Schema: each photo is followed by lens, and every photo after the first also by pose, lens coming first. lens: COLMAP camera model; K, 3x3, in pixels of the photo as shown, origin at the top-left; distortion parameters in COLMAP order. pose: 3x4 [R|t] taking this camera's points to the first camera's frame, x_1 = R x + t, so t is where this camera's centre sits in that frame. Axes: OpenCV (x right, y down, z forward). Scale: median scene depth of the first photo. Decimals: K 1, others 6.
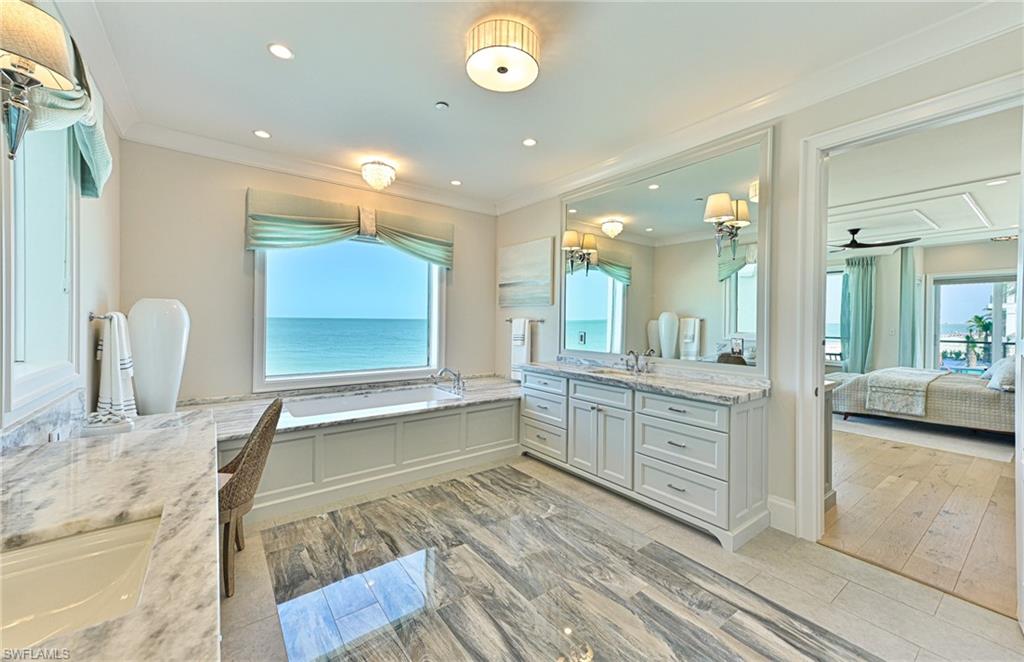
lens RADIAL K [[412.2, 0, 517.3], [0, 412.2, 321.3], [0, 0, 1]] dist [0.021229, -0.000002]
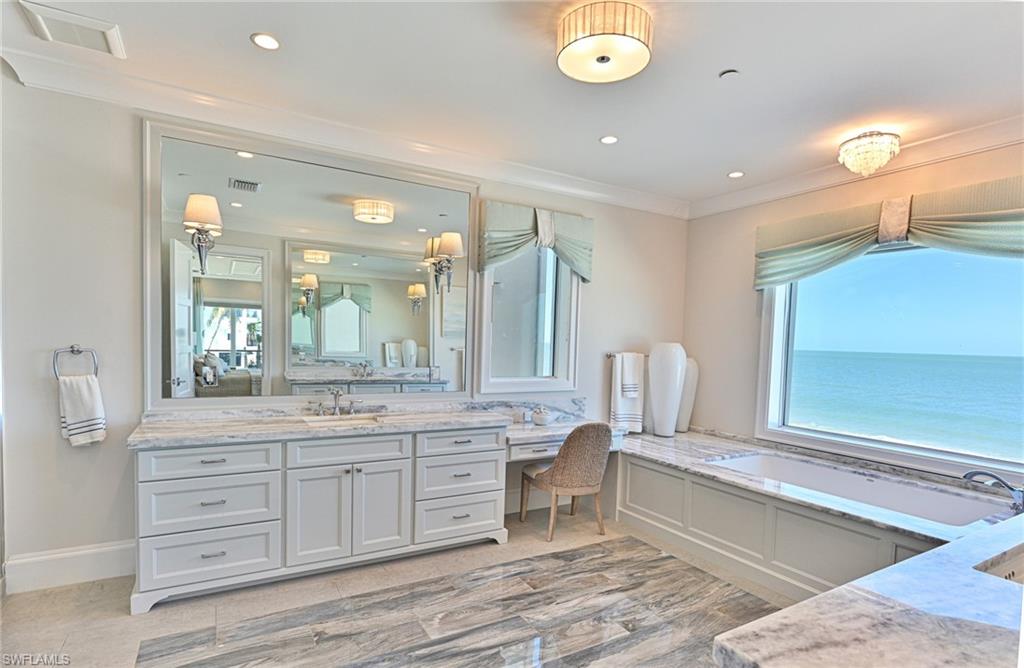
lens RADIAL K [[502.6, 0, 514.4], [0, 502.6, 367.3], [0, 0, 1]] dist [-0.002041, -0.000189]
pose [[-0.122186, 0.036596, -0.991832, 0.599763], [-0.034320, 0.998567, 0.041072, -0.020872], [0.991914, 0.039058, -0.120755, 0.589673]]
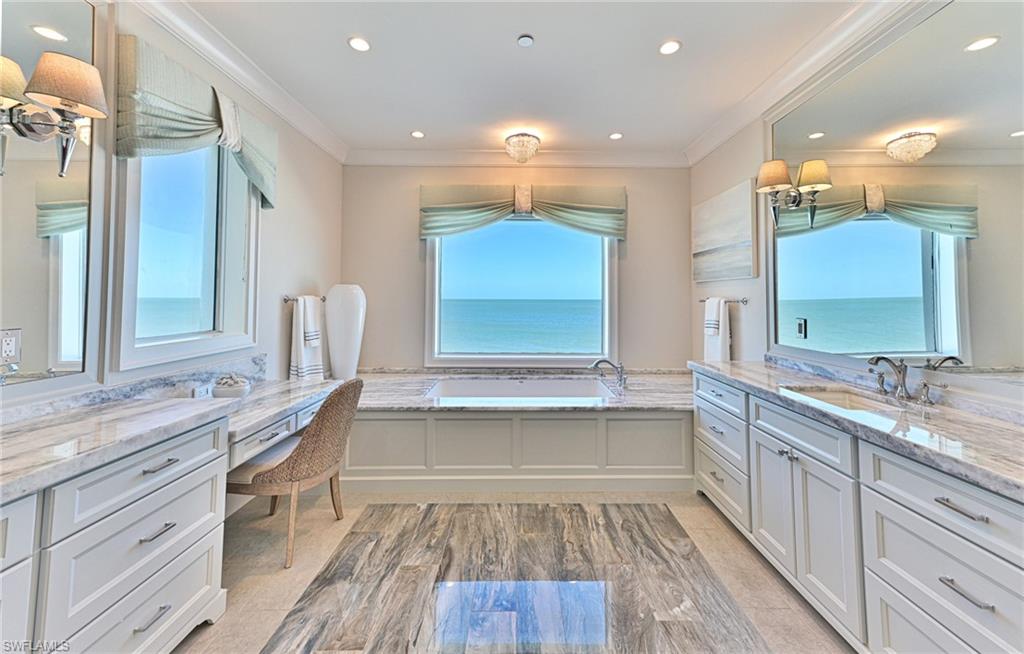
lens RADIAL K [[406.9, 0, 508.8], [0, 406.9, 284.9], [0, 0, 1]] dist [0.022312, 0.000101]
pose [[0.791716, -0.029646, -0.610169, 0.215222], [0.002710, 0.998982, -0.045021, 0.002321], [0.610883, 0.033991, 0.790991, 0.276346]]
